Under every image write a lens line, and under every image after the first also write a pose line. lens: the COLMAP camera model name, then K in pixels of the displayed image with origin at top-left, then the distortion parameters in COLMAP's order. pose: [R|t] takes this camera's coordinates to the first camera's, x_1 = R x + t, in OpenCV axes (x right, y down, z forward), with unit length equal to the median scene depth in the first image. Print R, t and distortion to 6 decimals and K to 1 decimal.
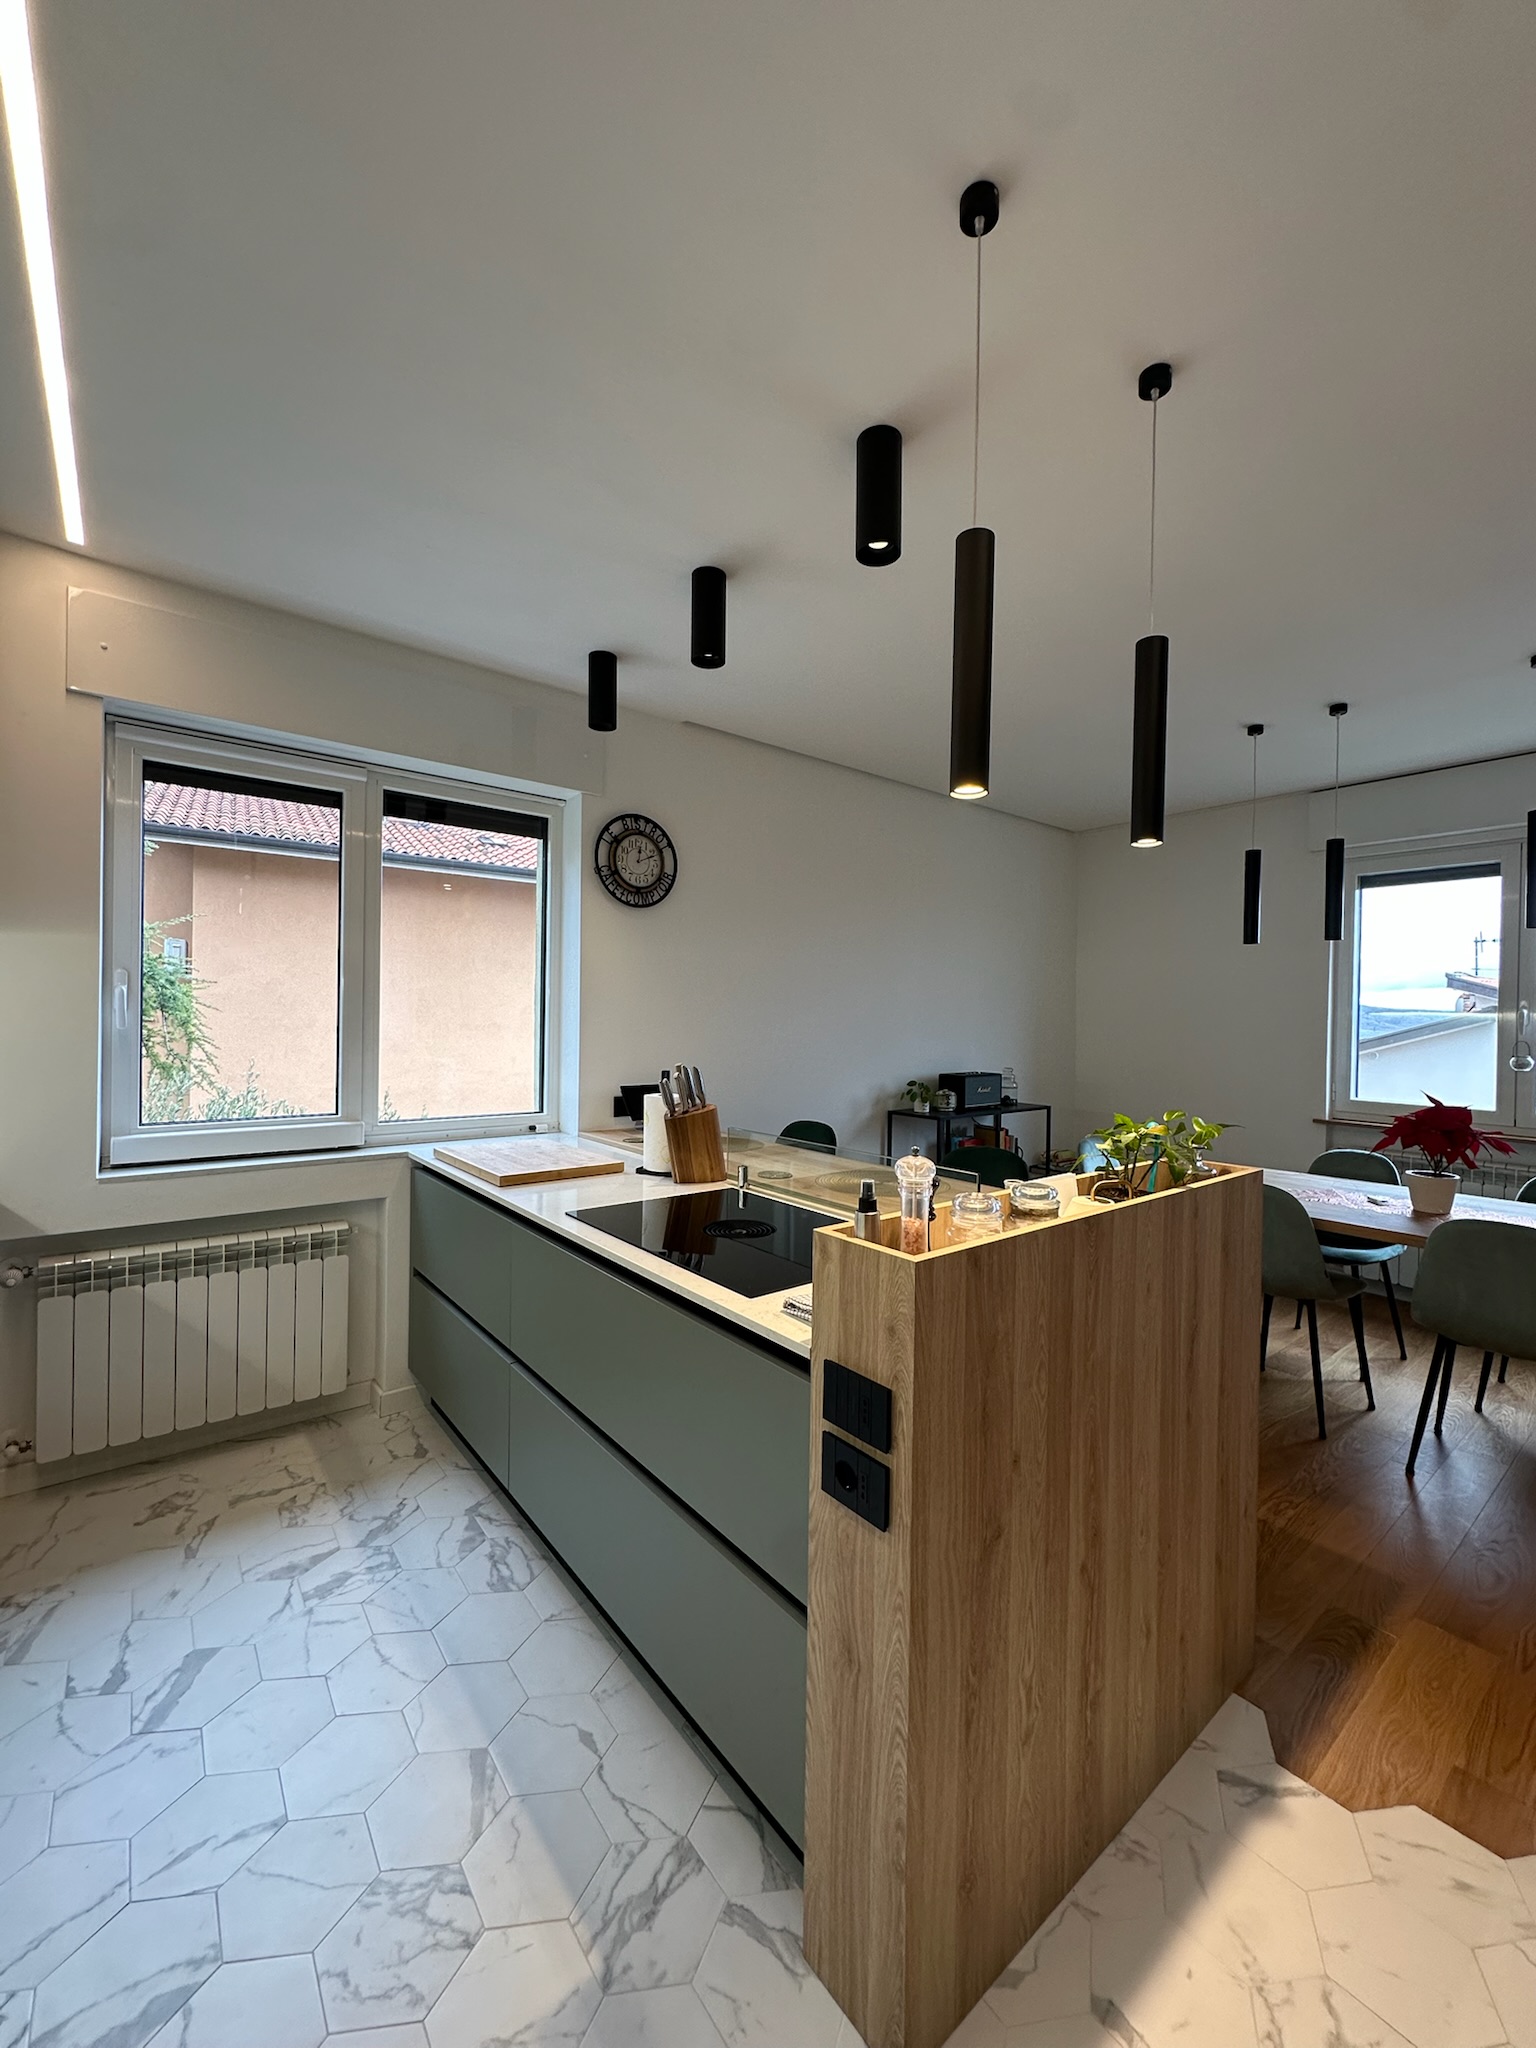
lens RADIAL K [[814.9, 0, 771.0], [0, 814.9, 1023.7], [0, 0, 1]] dist [0.002965, -0.000457]
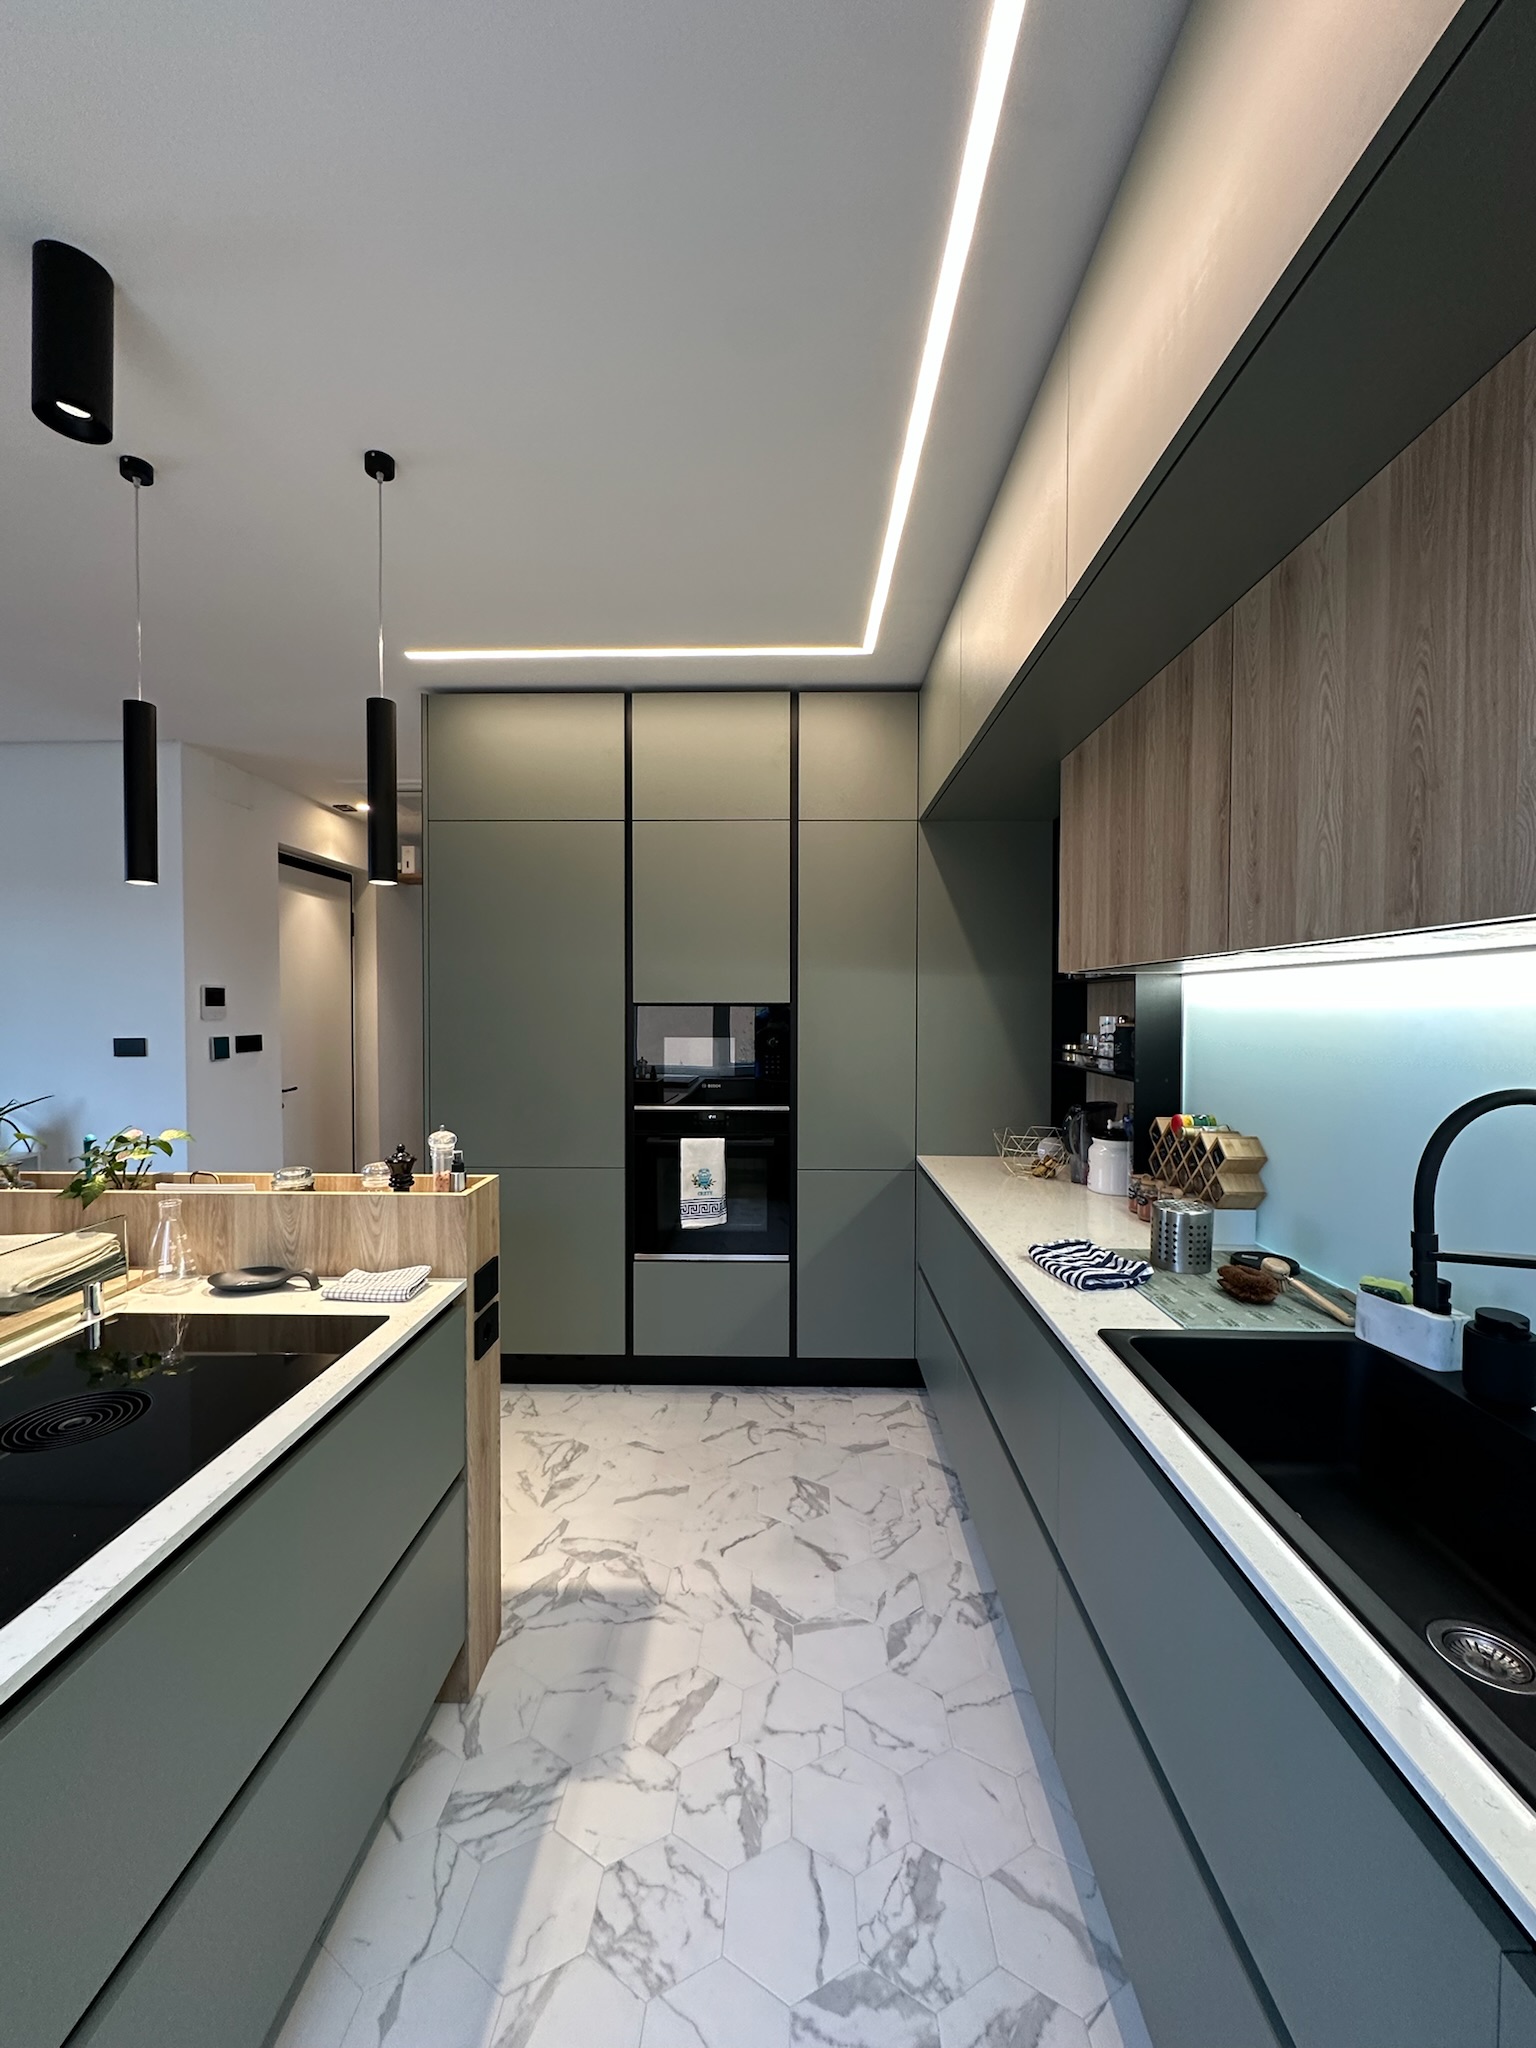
lens RADIAL K [[814.9, 0, 764.4], [0, 814.9, 1025.8], [0, 0, 1]] dist [0.002965, -0.000457]
pose [[-0.763501, -0.035523, 0.644829, -0.974564], [-0.009922, 0.999013, 0.043288, -0.080729], [-0.645730, 0.026653, -0.763100, 1.367070]]
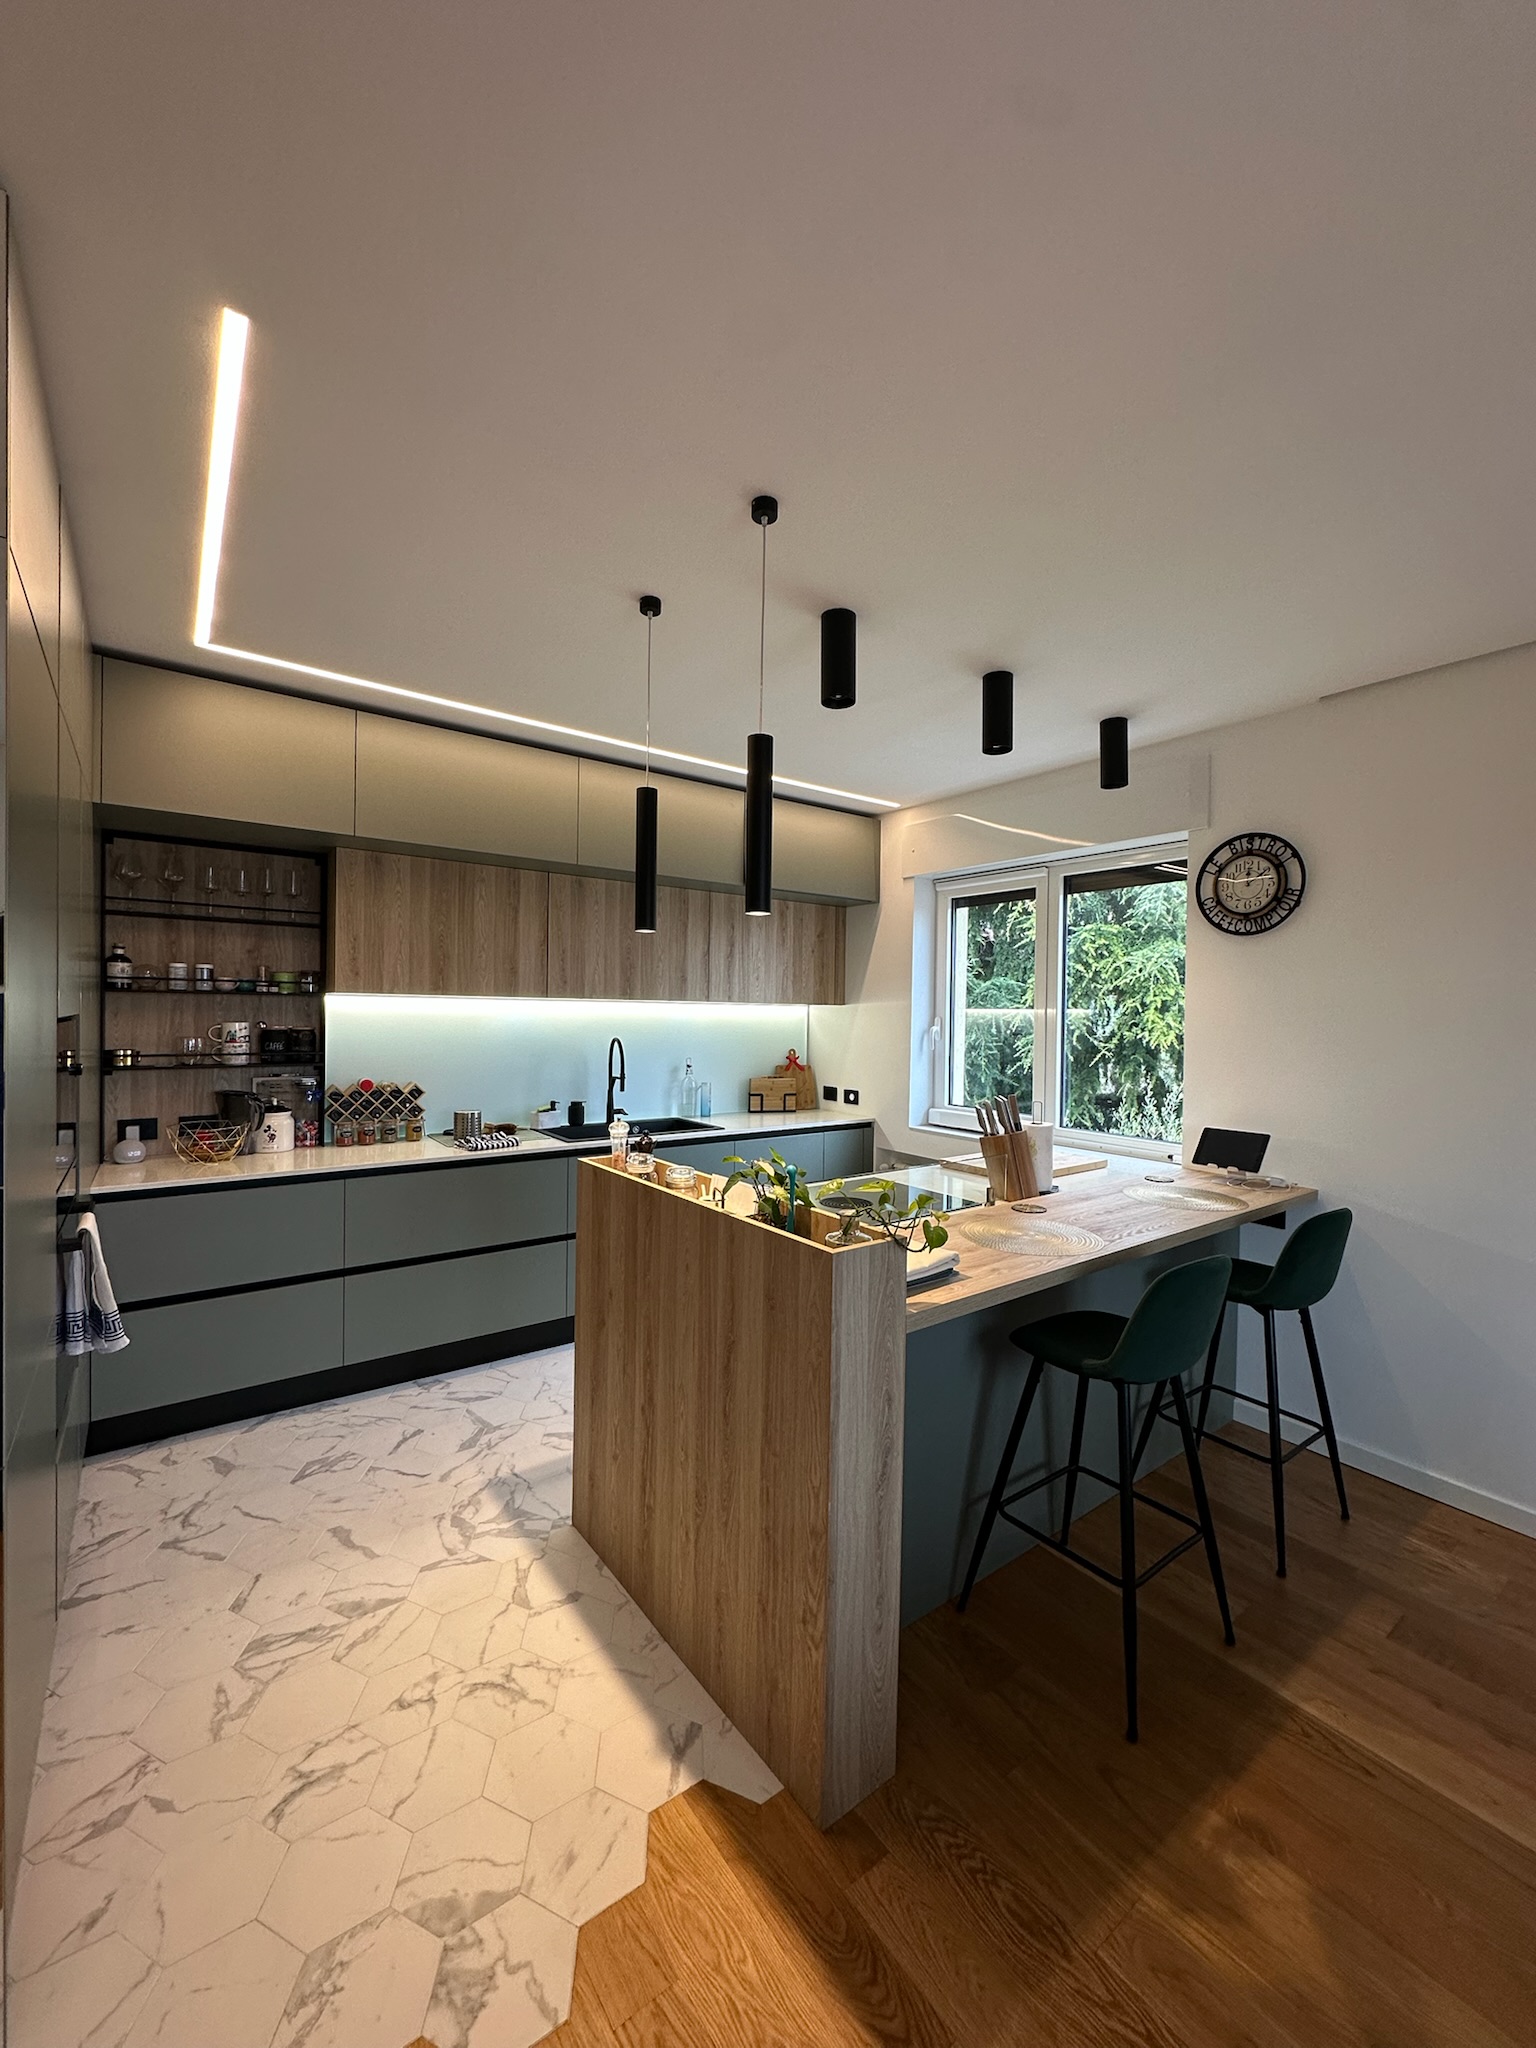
lens RADIAL K [[814.9, 0, 769.9], [0, 814.9, 1023.2], [0, 0, 1]] dist [0.002965, -0.000457]
pose [[-0.032627, -0.003468, -0.999462, 1.678304], [-0.026053, 0.999657, -0.002618, -0.062920], [0.999128, 0.025954, -0.032706, 1.103821]]
